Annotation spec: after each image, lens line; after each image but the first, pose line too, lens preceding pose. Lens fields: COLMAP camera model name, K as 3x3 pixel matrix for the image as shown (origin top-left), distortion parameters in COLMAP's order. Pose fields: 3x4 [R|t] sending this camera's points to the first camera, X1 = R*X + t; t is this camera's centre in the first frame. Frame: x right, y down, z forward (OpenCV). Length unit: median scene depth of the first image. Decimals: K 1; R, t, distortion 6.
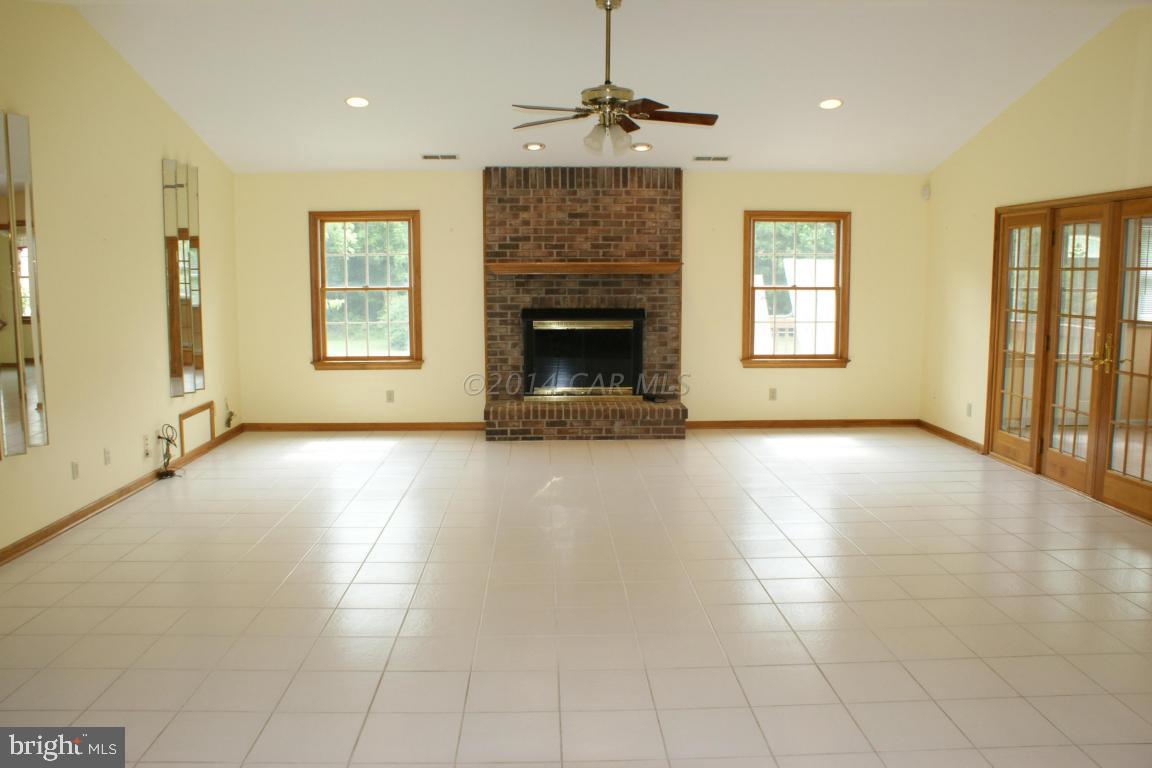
lens RADIAL K [[929.9, 0, 576.0], [0, 929.9, 384.0], [0, 0, 1]] dist [-0.158090, 0.168158]
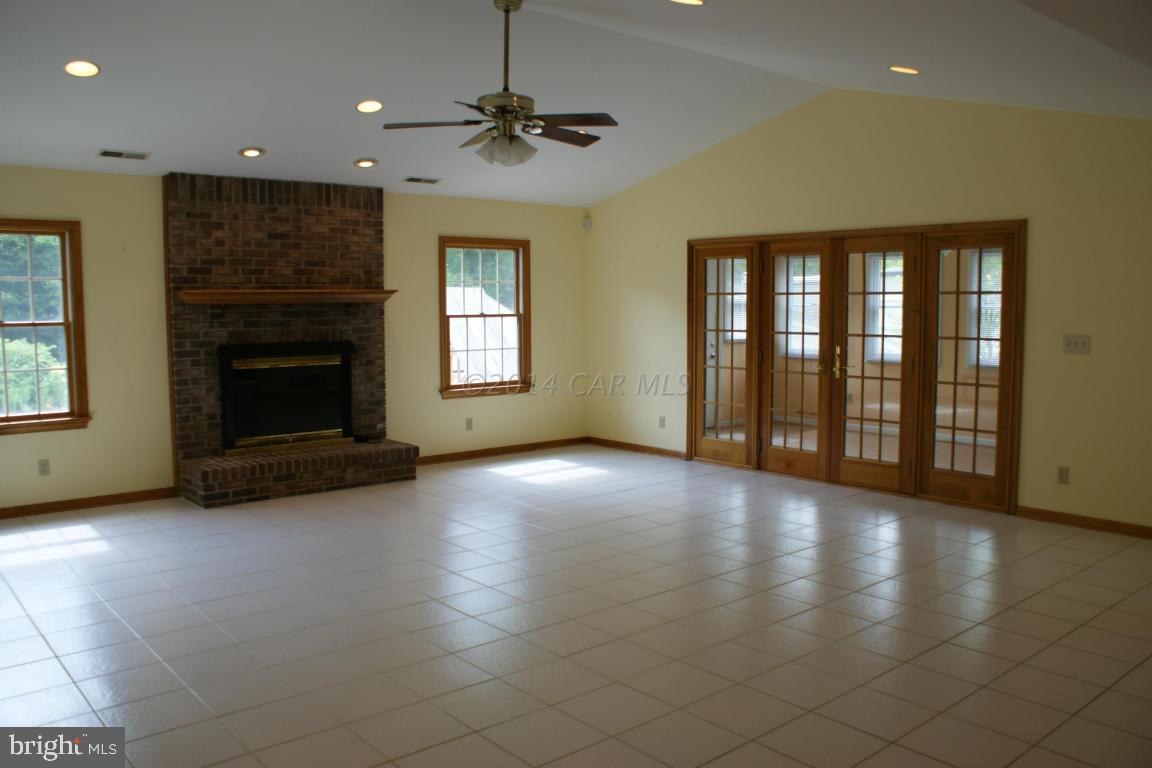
lens RADIAL K [[929.9, 0, 576.0], [0, 929.9, 384.0], [0, 0, 1]] dist [-0.158090, 0.168158]
pose [[0.785738, -0.055670, 0.616049, -0.313210], [0.077666, 0.996939, -0.008969, -0.014446], [-0.613664, 0.054894, 0.787657, 0.161249]]
